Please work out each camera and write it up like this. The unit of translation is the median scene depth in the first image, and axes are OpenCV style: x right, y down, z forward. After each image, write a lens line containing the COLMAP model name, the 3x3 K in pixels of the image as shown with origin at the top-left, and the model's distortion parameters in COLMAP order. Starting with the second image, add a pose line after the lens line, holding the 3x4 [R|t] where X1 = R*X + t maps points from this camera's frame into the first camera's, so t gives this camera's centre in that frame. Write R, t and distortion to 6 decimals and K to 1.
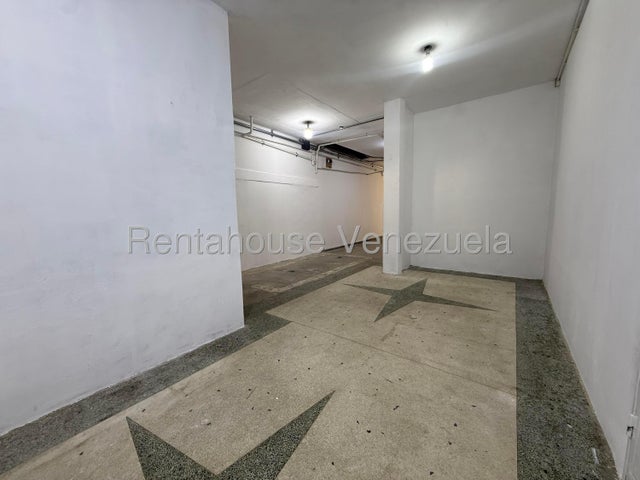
lens RADIAL K [[255.3, 0, 320.0], [0, 255.3, 240.0], [0, 0, 1]] dist [0.001167, 0.000044]
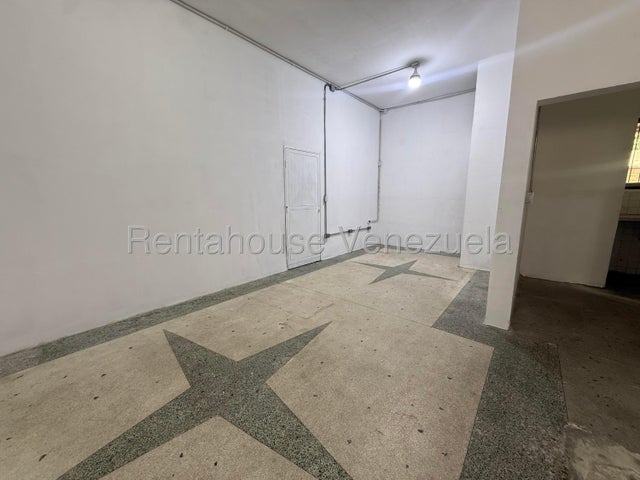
lens RADIAL K [[255.3, 0, 320.0], [0, 255.3, 240.0], [0, 0, 1]] dist [0.001167, 0.000044]
pose [[-0.998302, 0.020153, 0.054654, 0.206721], [0.034508, 0.960499, 0.276135, -0.192994], [-0.046930, 0.277552, -0.959564, 1.816004]]
